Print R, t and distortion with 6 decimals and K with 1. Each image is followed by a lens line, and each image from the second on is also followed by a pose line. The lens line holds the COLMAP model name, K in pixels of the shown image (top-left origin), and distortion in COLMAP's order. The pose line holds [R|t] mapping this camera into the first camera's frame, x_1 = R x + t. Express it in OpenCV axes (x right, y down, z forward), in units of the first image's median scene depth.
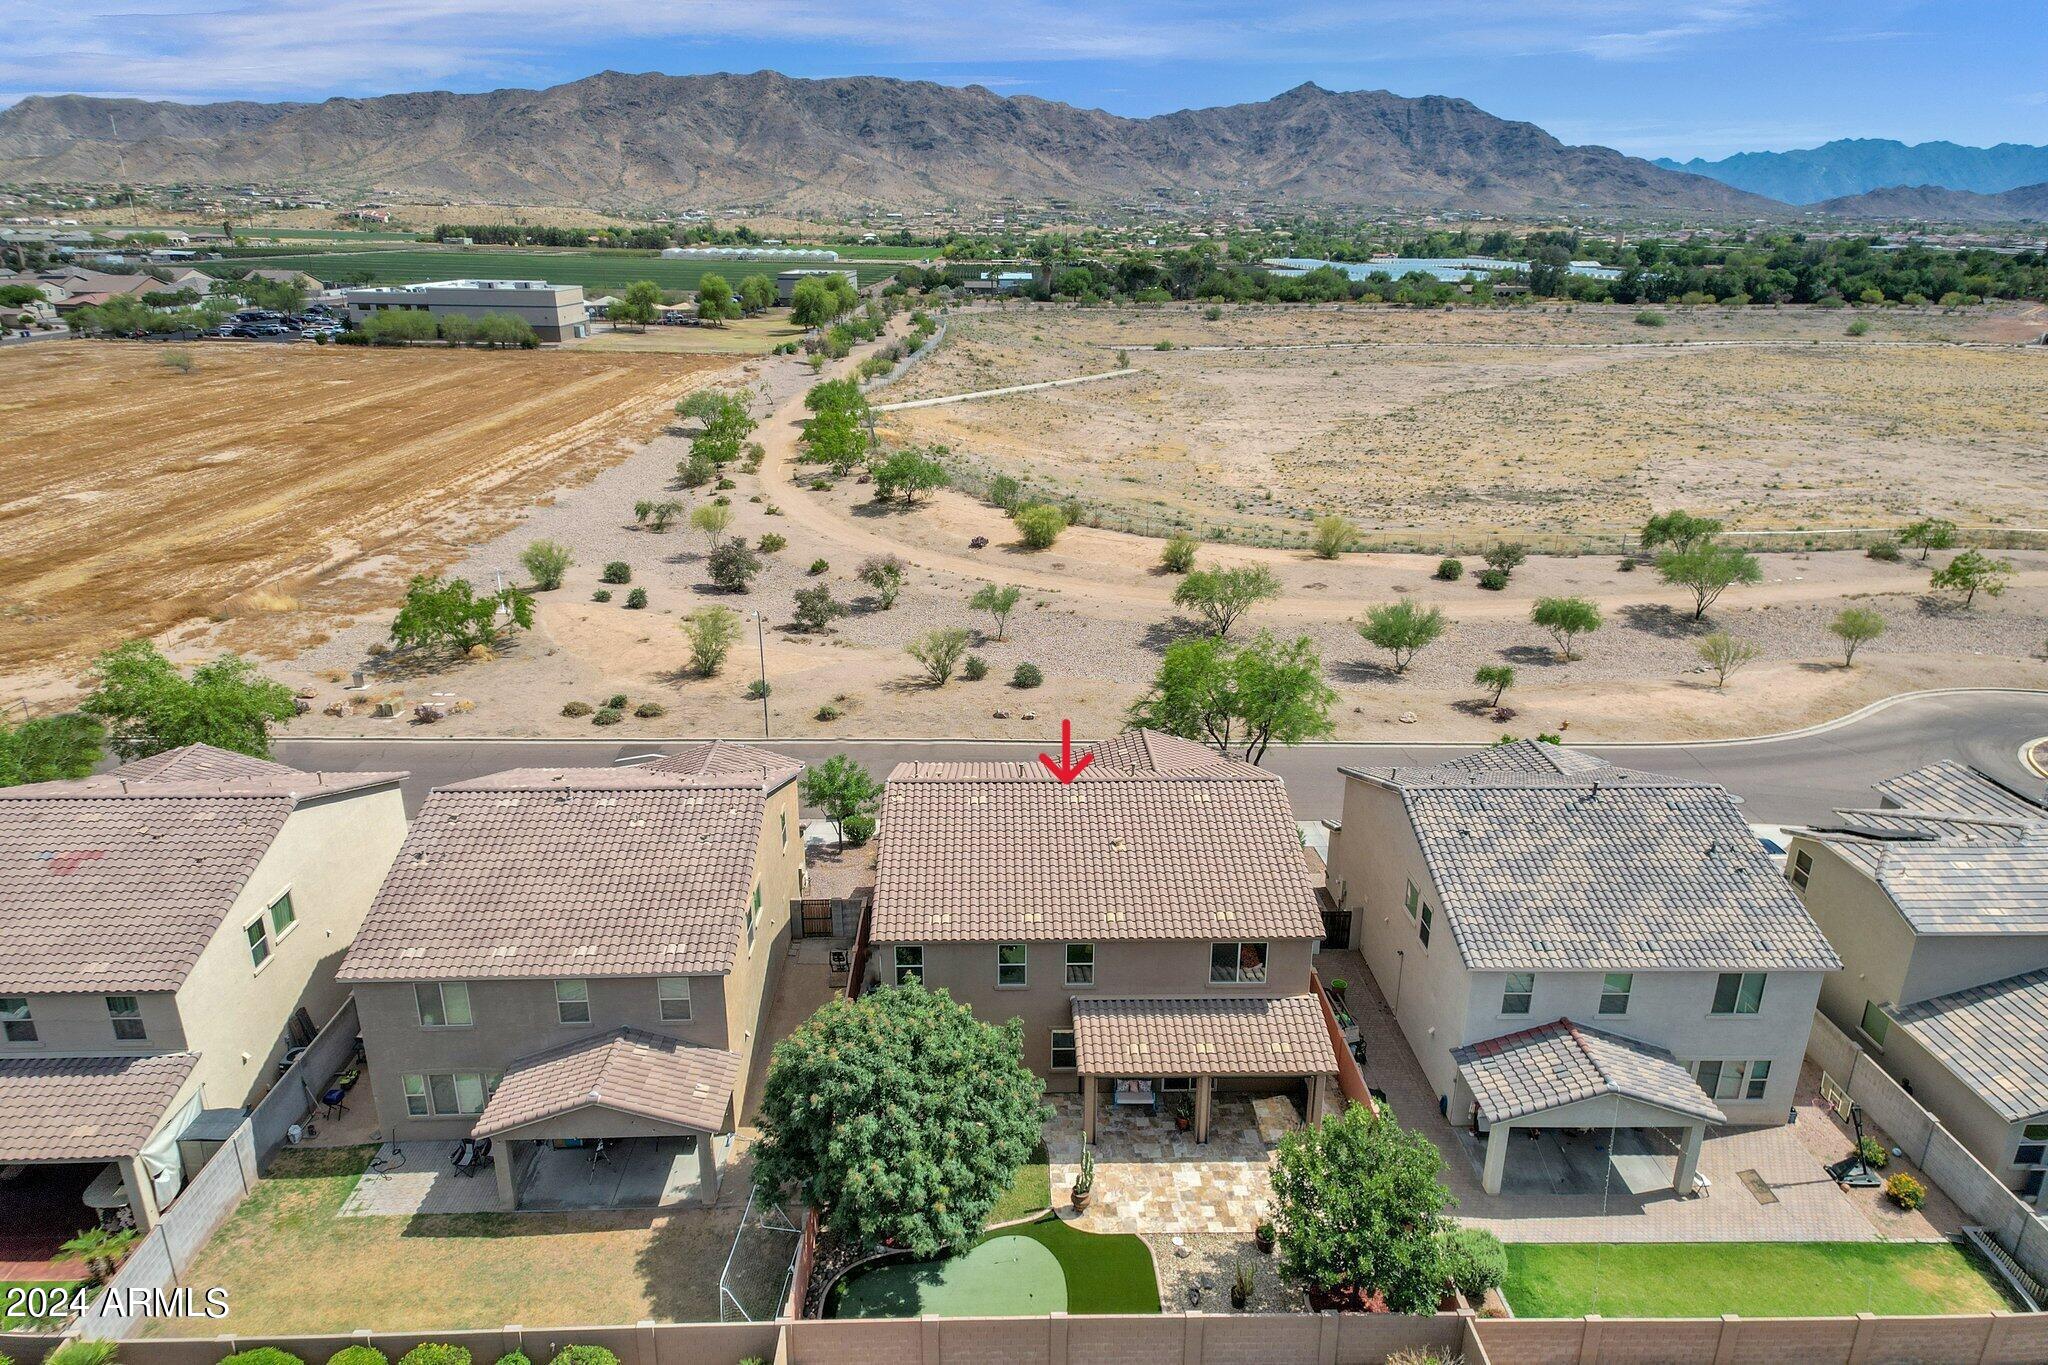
lens RADIAL K [[1246.7, 0, 1026.8], [0, 1246.7, 705.1], [0, 0, 1]] dist [0.077450, -0.056584]
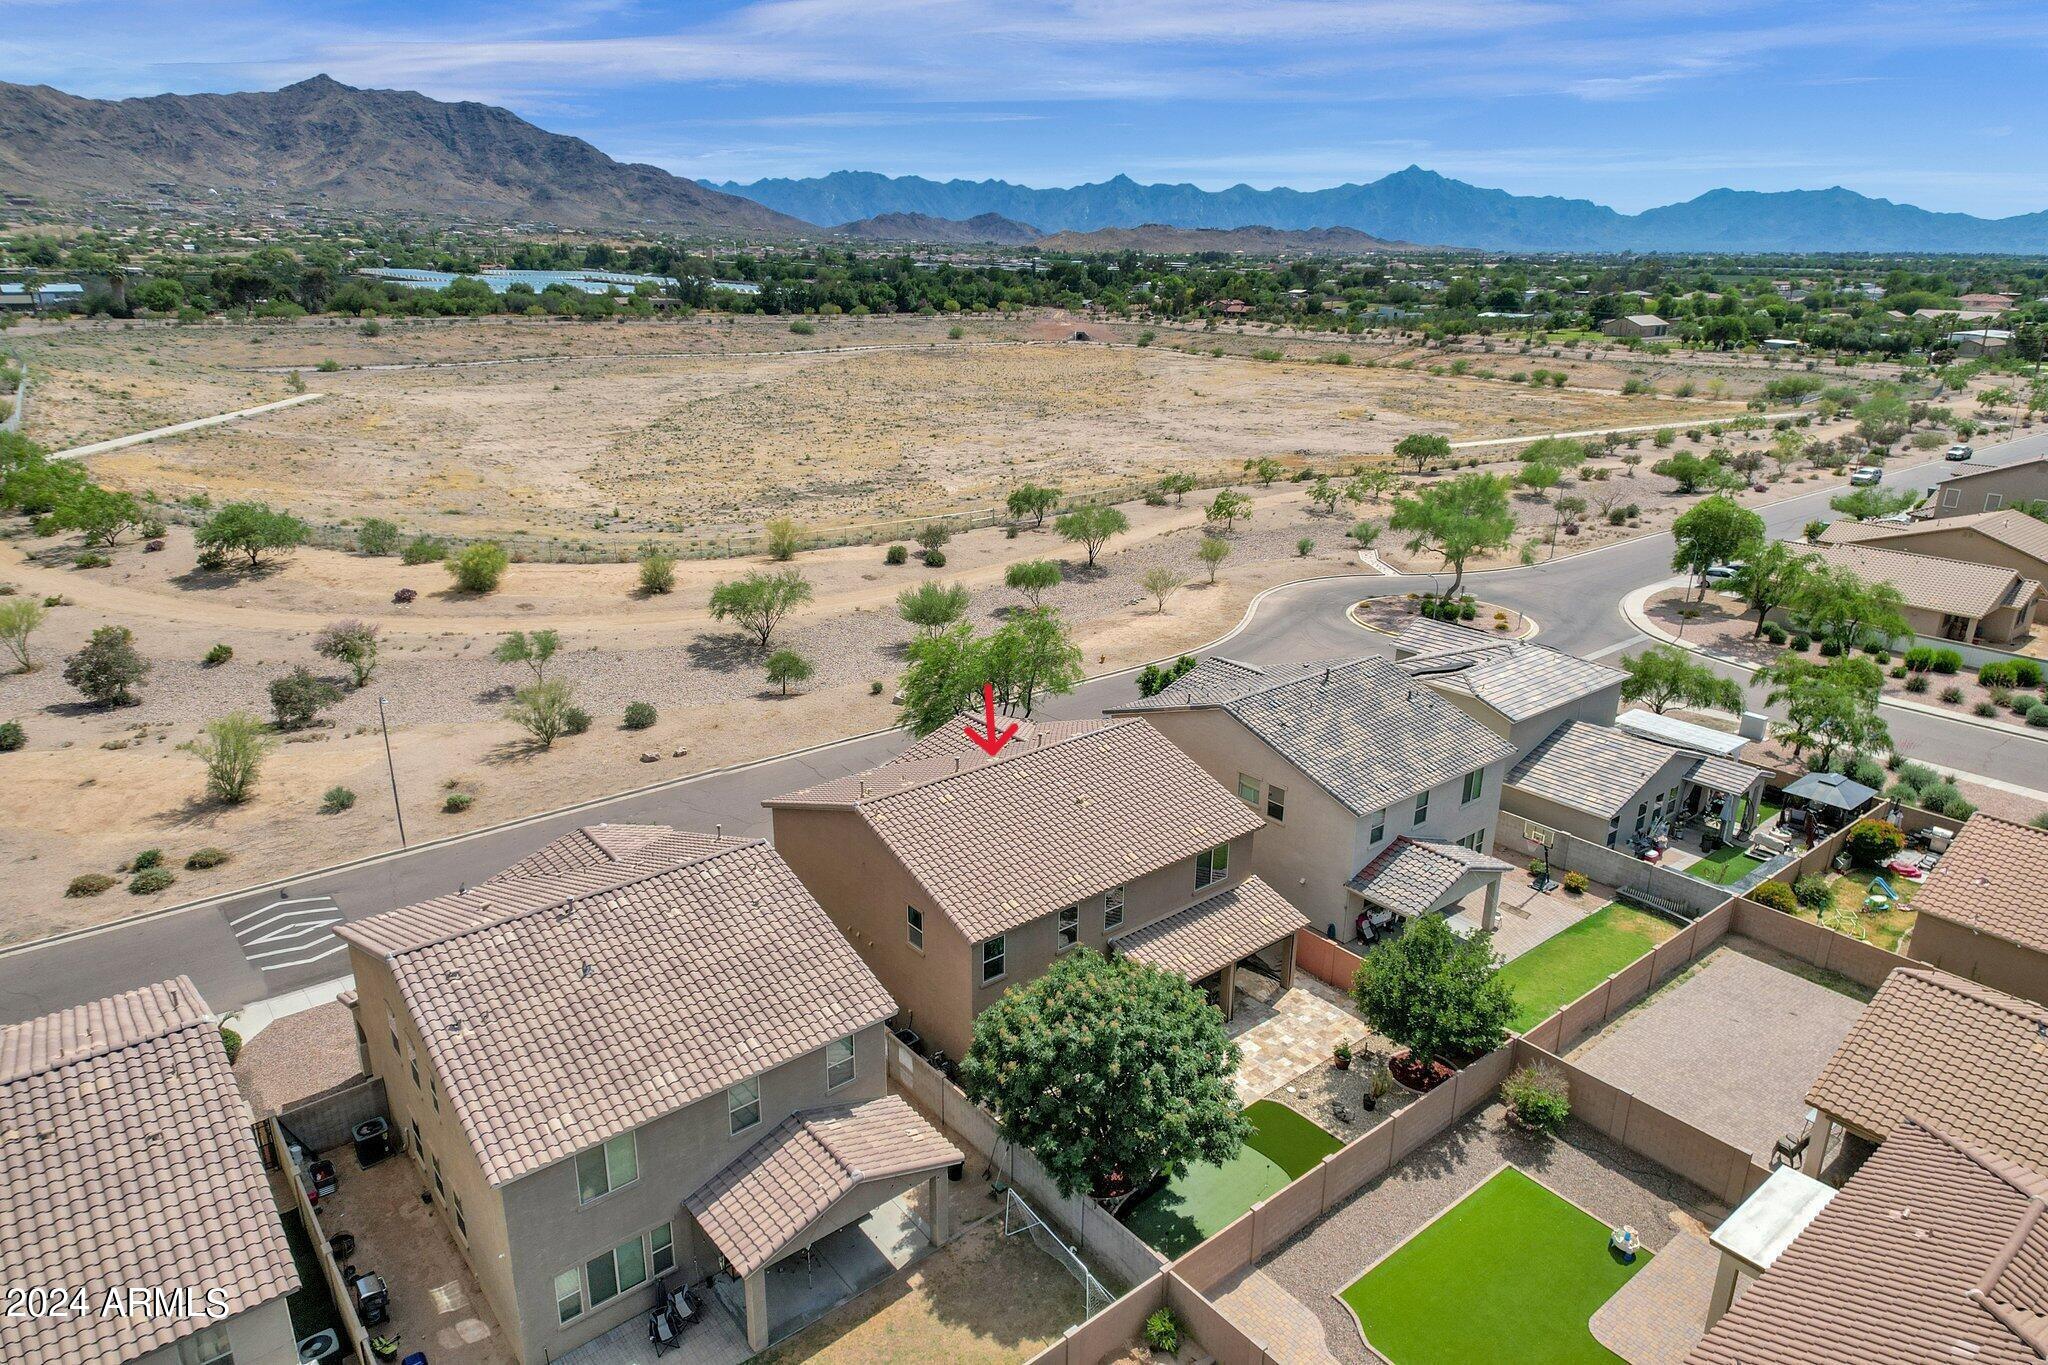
lens RADIAL K [[1246.7, 0, 1026.8], [0, 1246.7, 705.1], [0, 0, 1]] dist [0.077450, -0.056584]
pose [[0.789267, -0.206254, 0.578374, -0.296400], [0.211132, 0.975627, 0.059802, -0.024591], [-0.576611, 0.074913, 0.813577, 0.060363]]
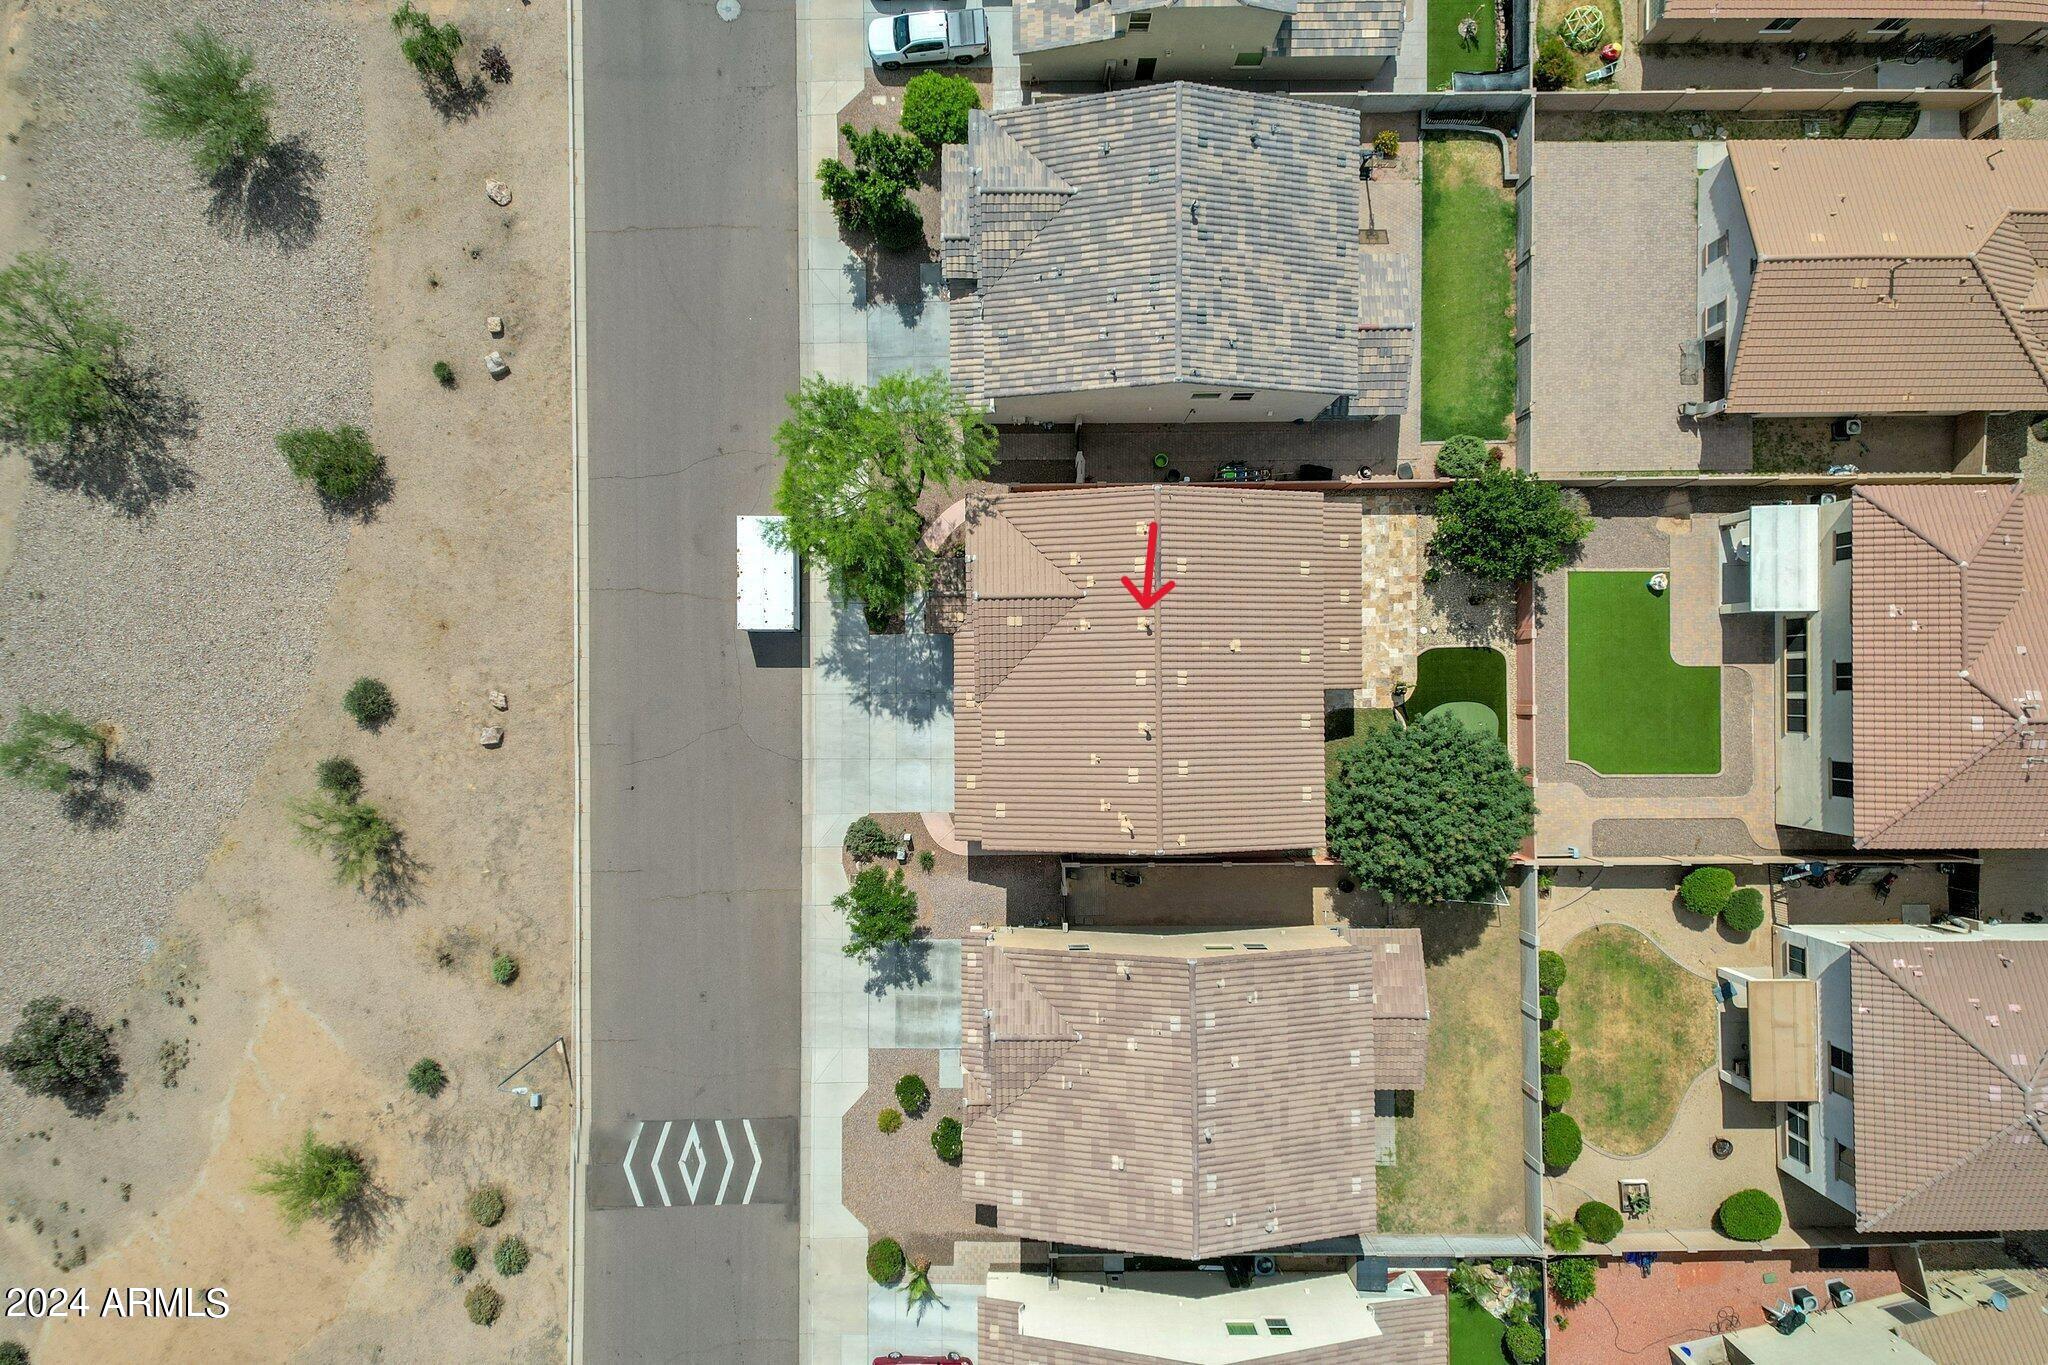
lens RADIAL K [[1246.7, 0, 1026.8], [0, 1246.7, 705.1], [0, 0, 1]] dist [0.077450, -0.056584]
pose [[0.021903, -0.999756, -0.002864, 0.008028], [0.349297, 0.004969, 0.936999, -0.525133], [-0.936756, -0.021523, 0.349320, 0.387424]]
